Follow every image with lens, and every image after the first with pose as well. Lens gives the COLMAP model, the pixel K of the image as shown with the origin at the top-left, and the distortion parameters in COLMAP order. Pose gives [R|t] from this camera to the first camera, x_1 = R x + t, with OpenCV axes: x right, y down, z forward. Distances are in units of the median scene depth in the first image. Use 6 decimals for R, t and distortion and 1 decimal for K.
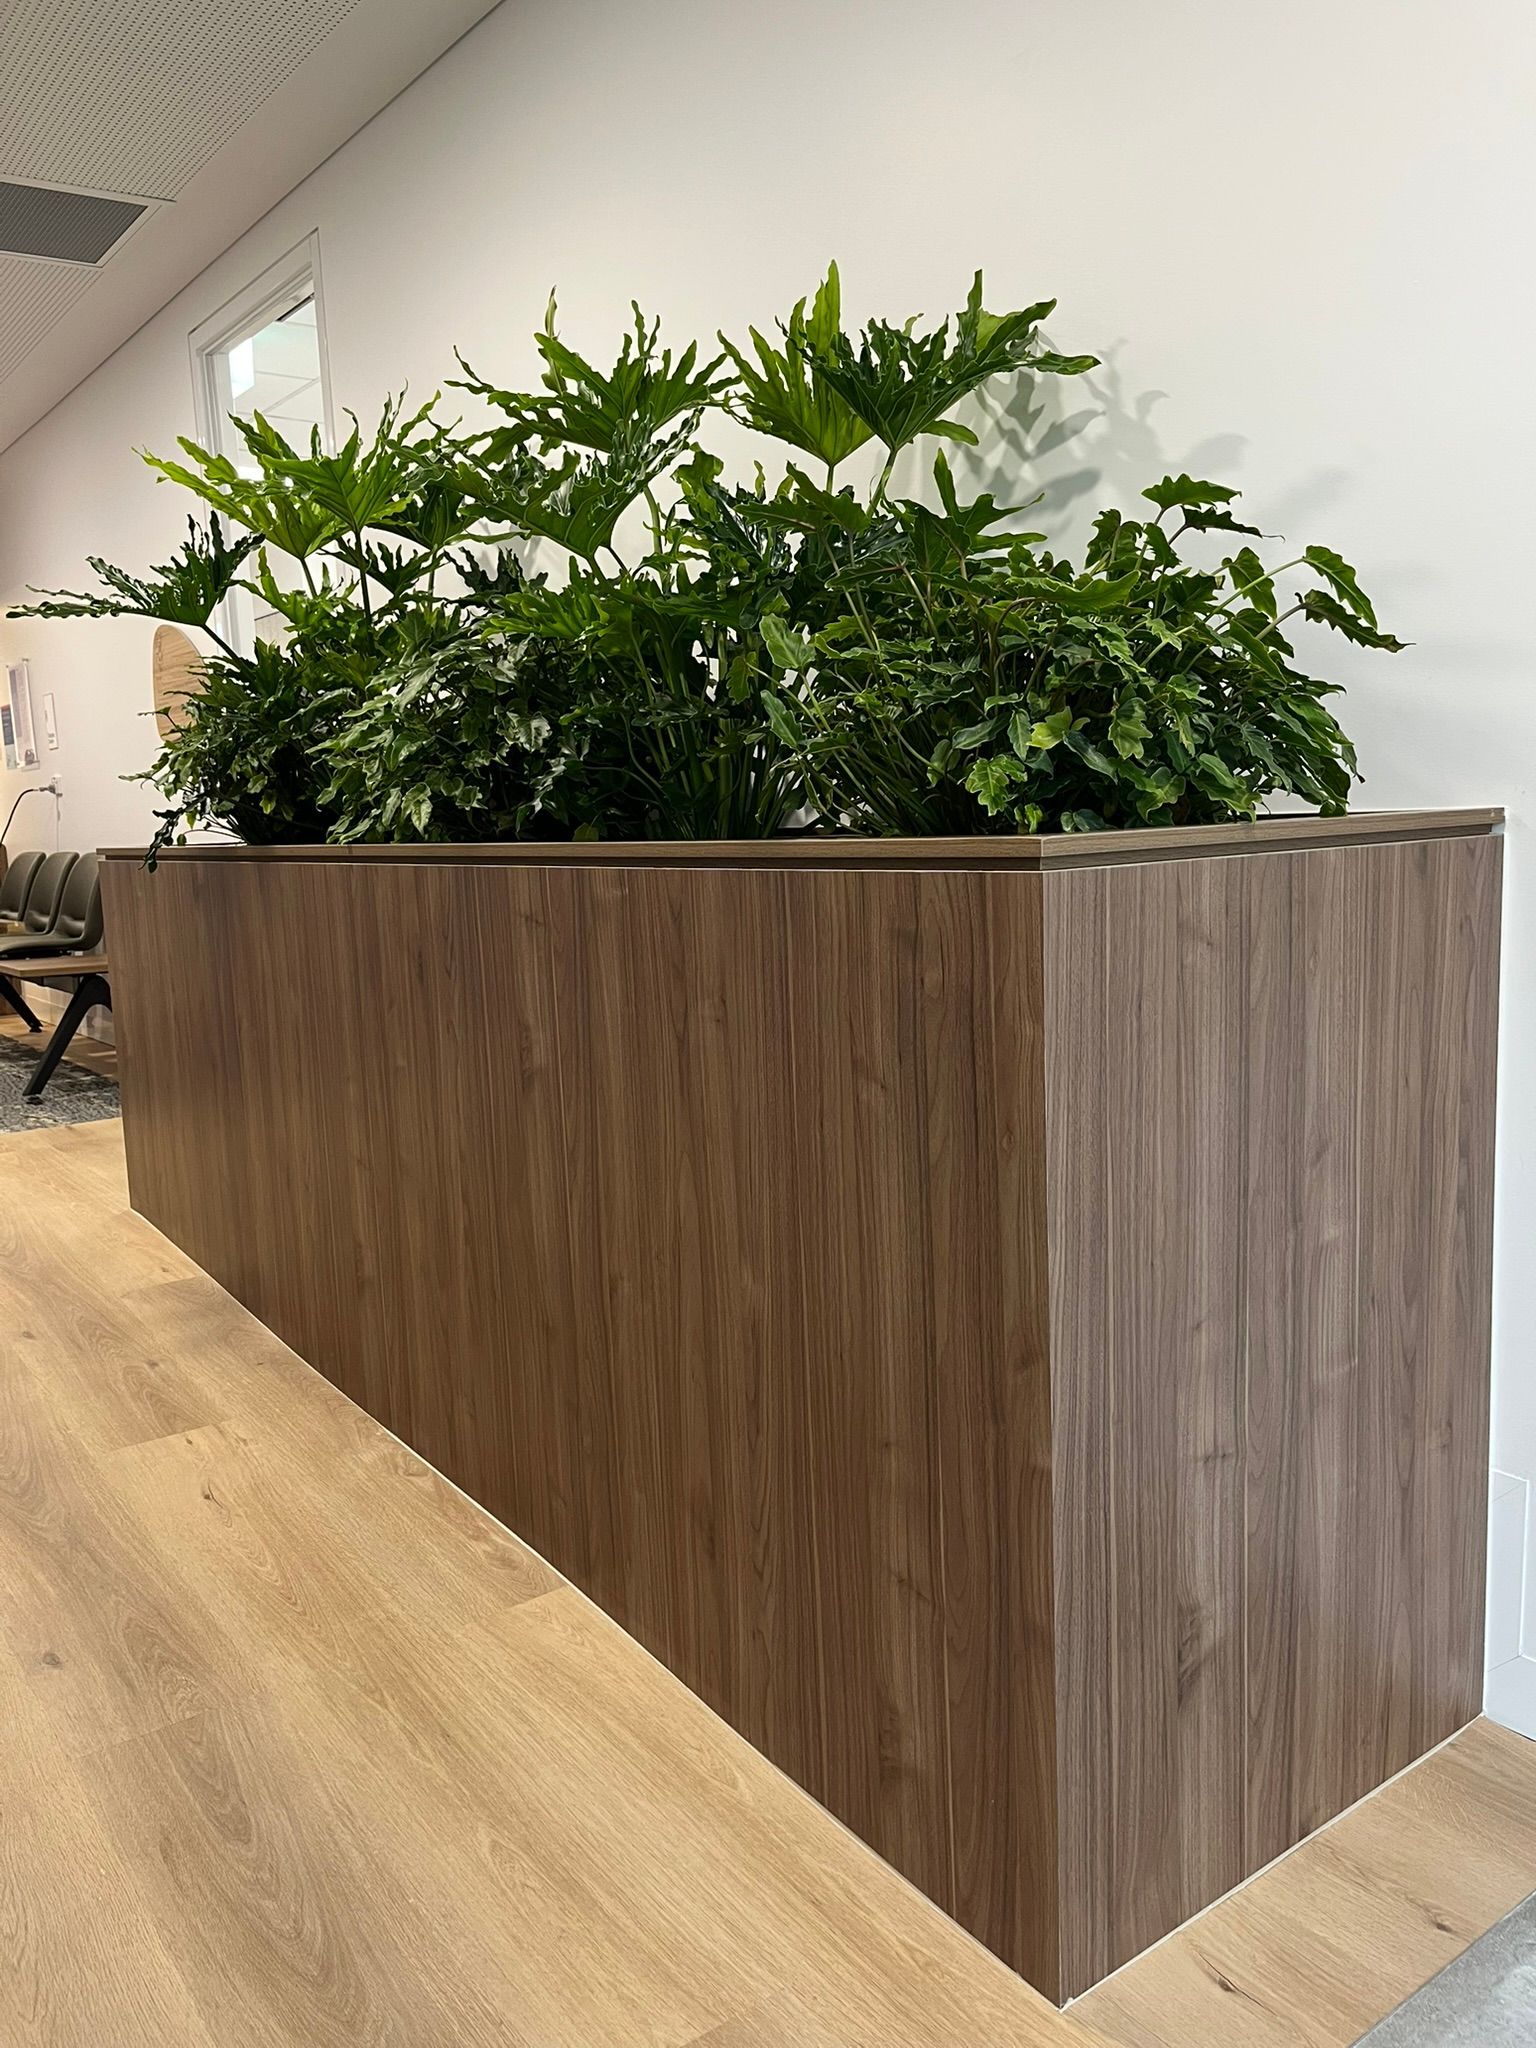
lens RADIAL K [[1562.4, 0, 801.2], [0, 1562.4, 1014.4], [0, 0, 1]] dist [0.063205, -0.091717]
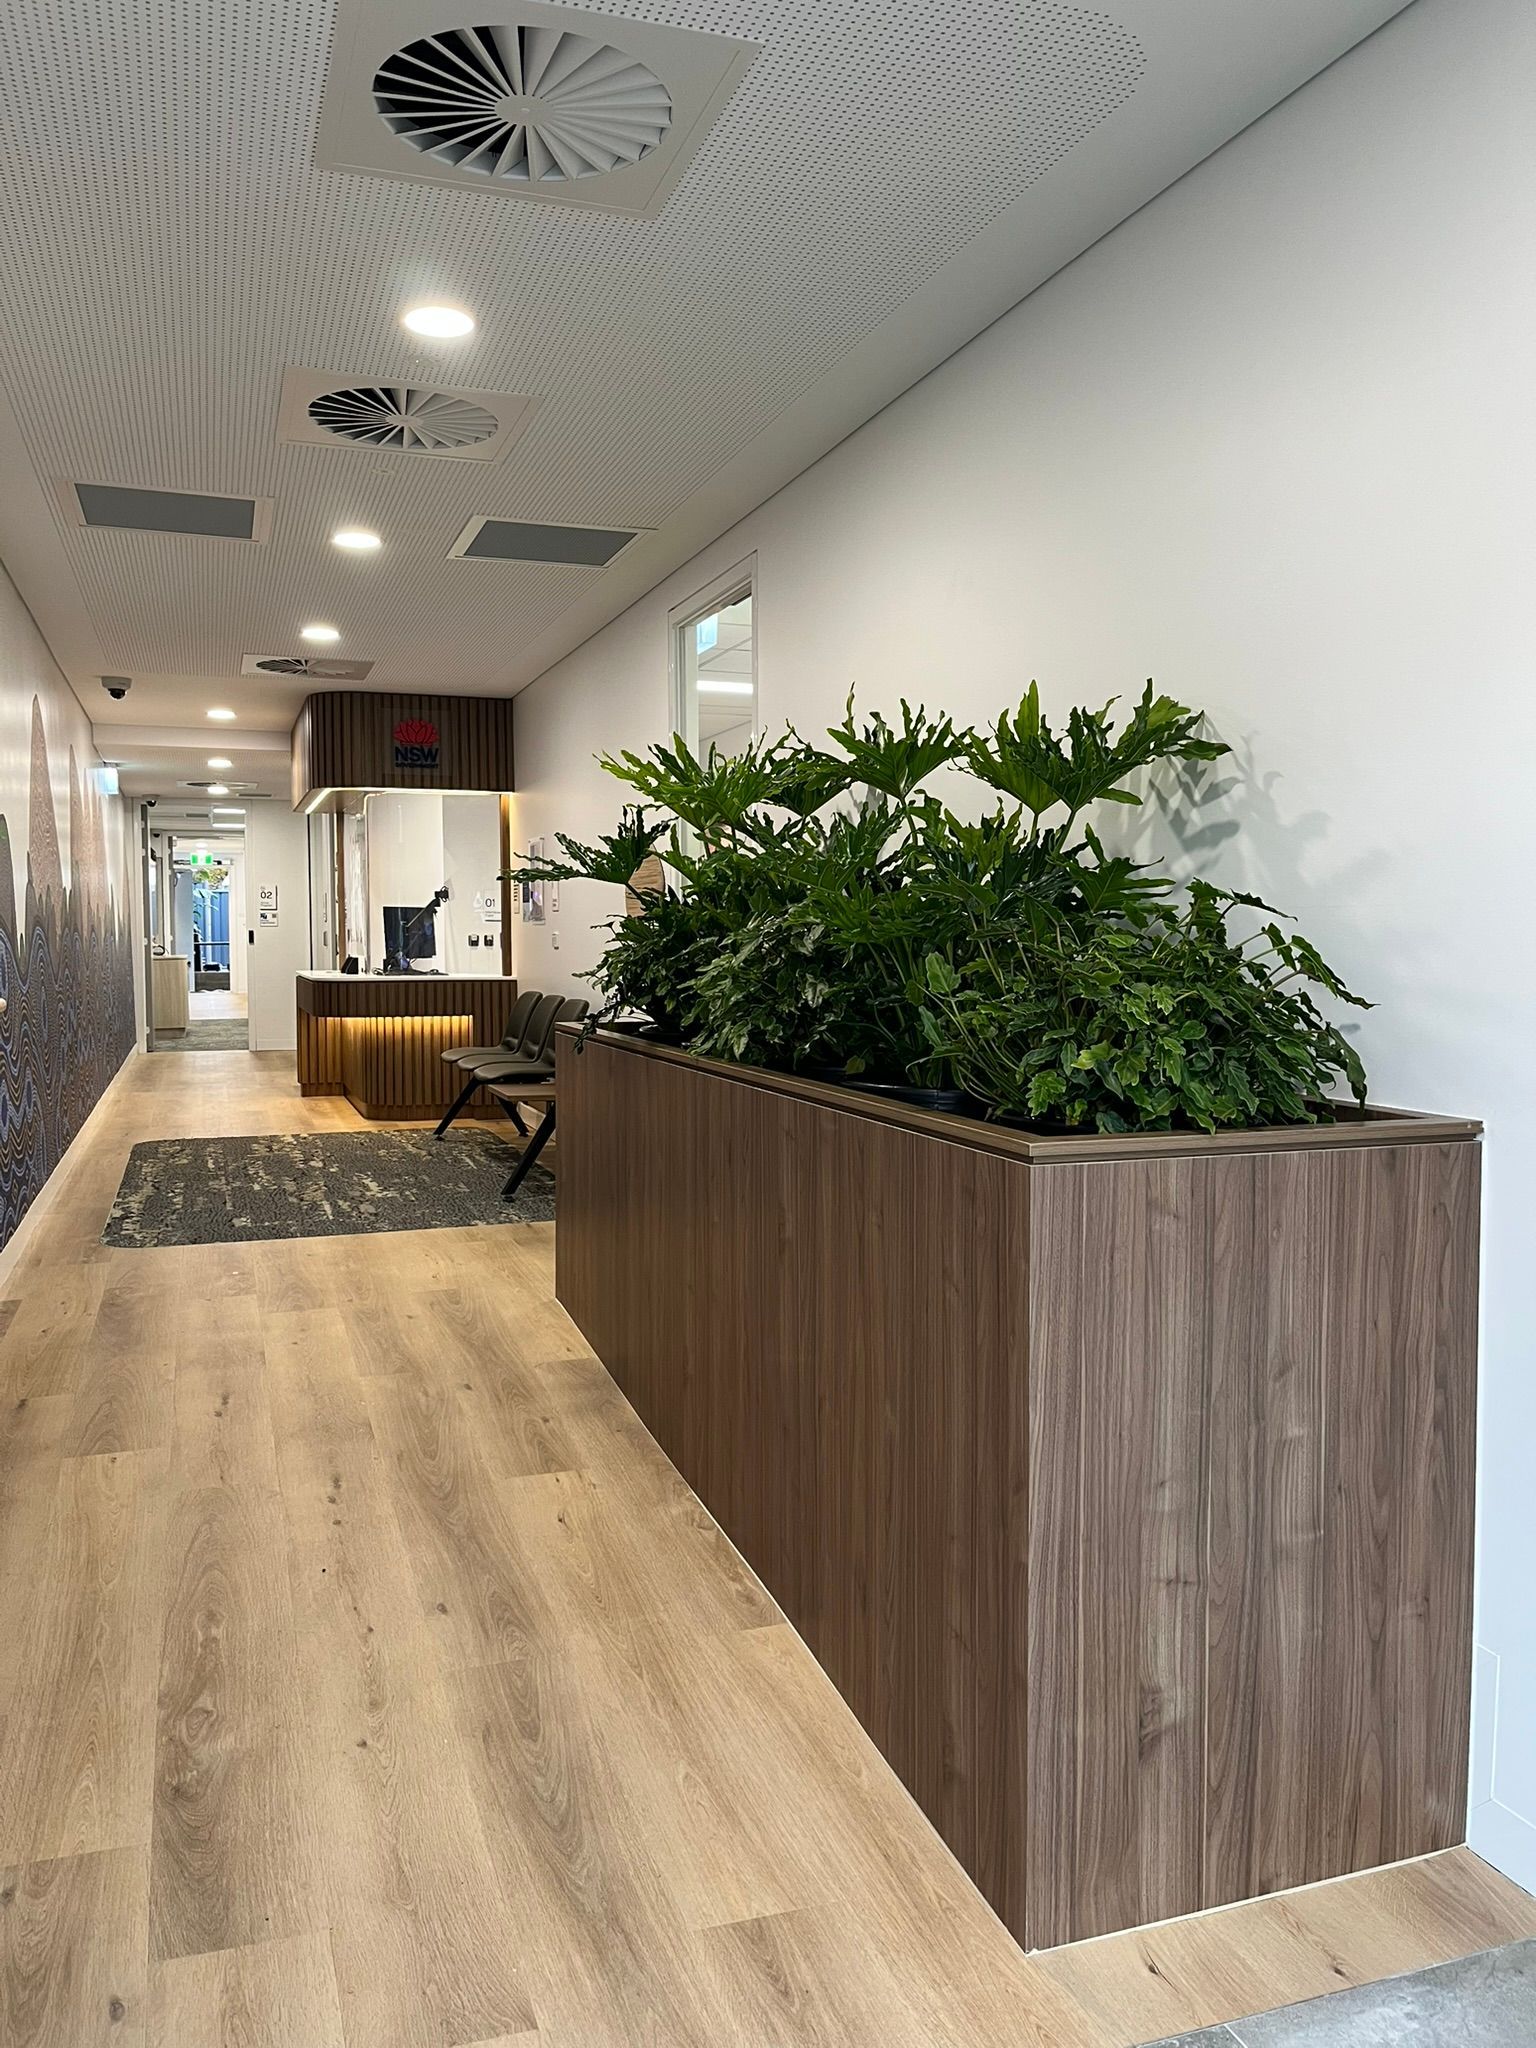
lens RADIAL K [[1562.4, 0, 801.2], [0, 1562.4, 1014.4], [0, 0, 1]] dist [0.063205, -0.091717]
pose [[0.954410, 0.055604, -0.293274, 0.291278], [-0.077424, 0.994986, -0.063319, -0.094743], [0.288282, 0.083139, 0.953929, -0.422990]]
